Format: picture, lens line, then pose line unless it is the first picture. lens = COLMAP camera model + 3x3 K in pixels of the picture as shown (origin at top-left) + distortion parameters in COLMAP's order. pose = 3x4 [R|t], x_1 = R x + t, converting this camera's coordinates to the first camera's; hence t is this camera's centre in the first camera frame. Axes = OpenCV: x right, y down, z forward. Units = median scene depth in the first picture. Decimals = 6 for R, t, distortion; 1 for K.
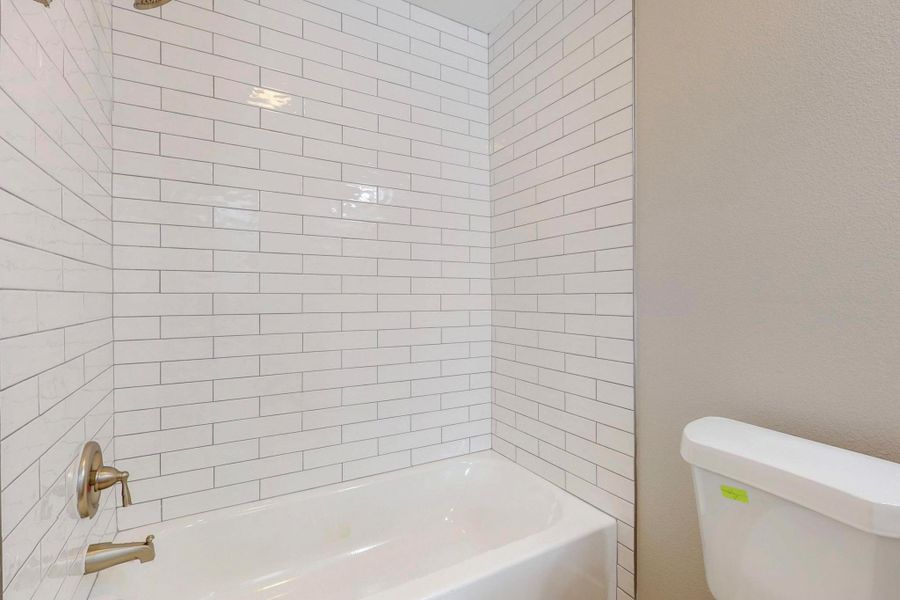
lens RADIAL K [[394.9, 0, 453.4], [0, 394.9, 299.0], [0, 0, 1]] dist [-0.003168, 0.000971]
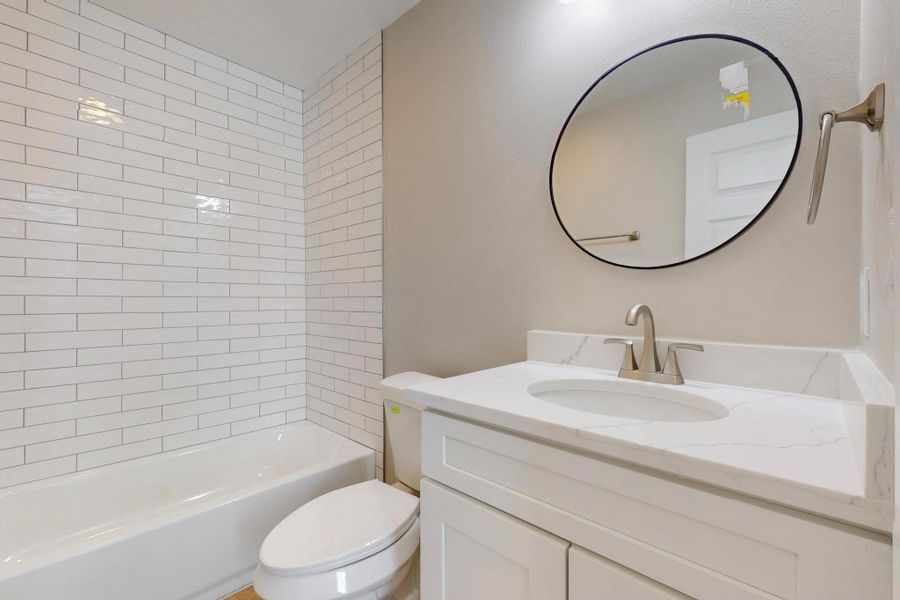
lens RADIAL K [[380.6, 0, 448.3], [0, 380.6, 301.9], [0, 0, 1]] dist [-0.003323, 0.000886]
pose [[0.958255, -0.004408, 0.285881, 0.235025], [0.003011, 0.999981, 0.005324, -0.002467], [-0.285899, -0.004241, 0.958250, -0.381028]]
